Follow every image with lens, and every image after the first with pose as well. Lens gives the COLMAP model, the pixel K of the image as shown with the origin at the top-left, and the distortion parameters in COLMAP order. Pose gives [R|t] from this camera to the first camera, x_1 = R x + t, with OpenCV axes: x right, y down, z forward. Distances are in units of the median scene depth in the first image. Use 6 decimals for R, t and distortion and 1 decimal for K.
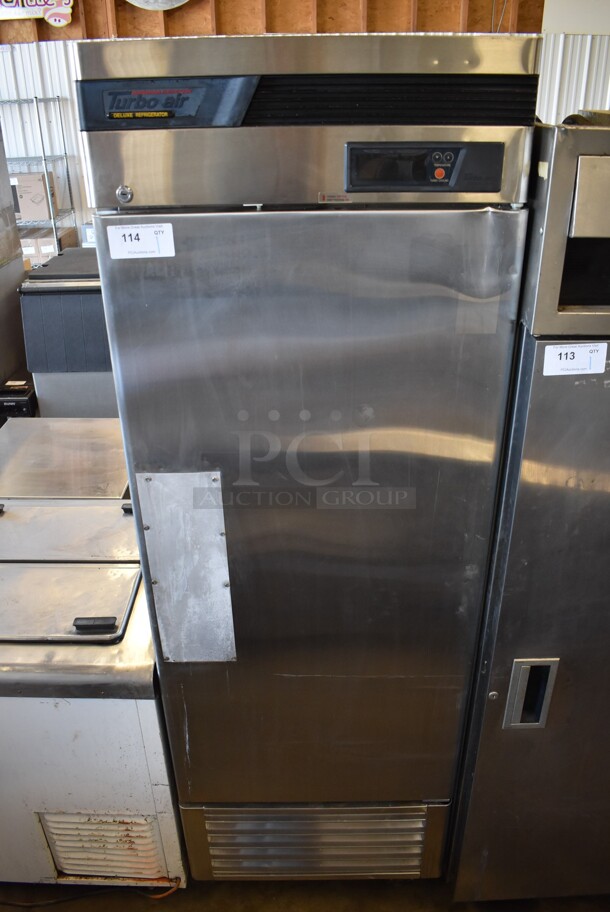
lens RADIAL K [[726.4, 0, 305.0], [0, 726.4, 456.0], [0, 0, 1]] dist [-0.085424, 0.002866]
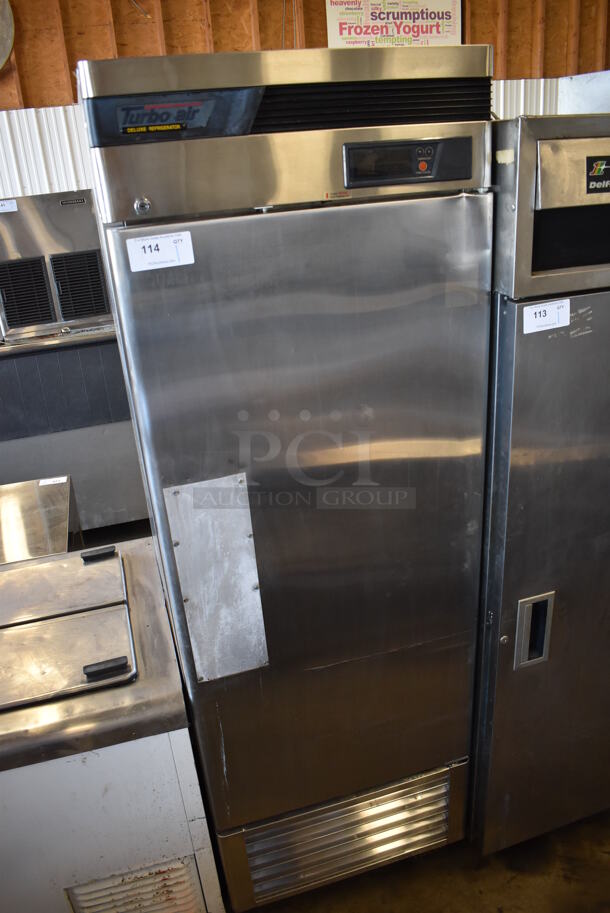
lens RADIAL K [[711.3, 0, 305.0], [0, 711.3, 456.5], [0, 0, 1]] dist [-0.087767, 0.003445]
pose [[0.955775, -0.167459, 0.241769, -0.274882], [0.183415, 0.982009, -0.044907, 0.059794], [-0.229900, 0.087265, 0.969294, 0.005952]]
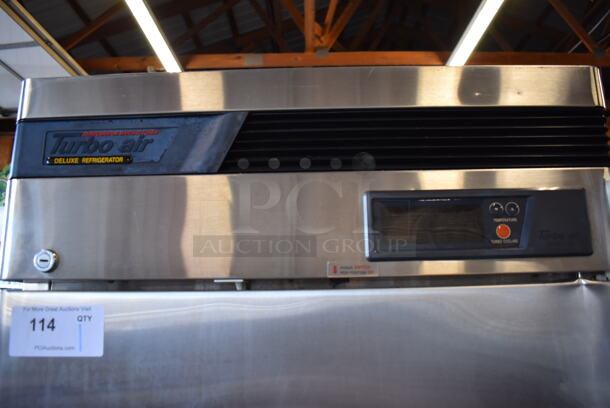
lens RADIAL K [[475.2, 0, 304.8], [0, 475.2, 195.9], [0, 0, 1]] dist [-0.087767, 0.003445]
pose [[0.999691, -0.008286, -0.023438, 0.007271], [-0.008482, 0.772539, -0.634911, -0.110864], [0.023368, 0.634914, 0.772230, 0.513300]]
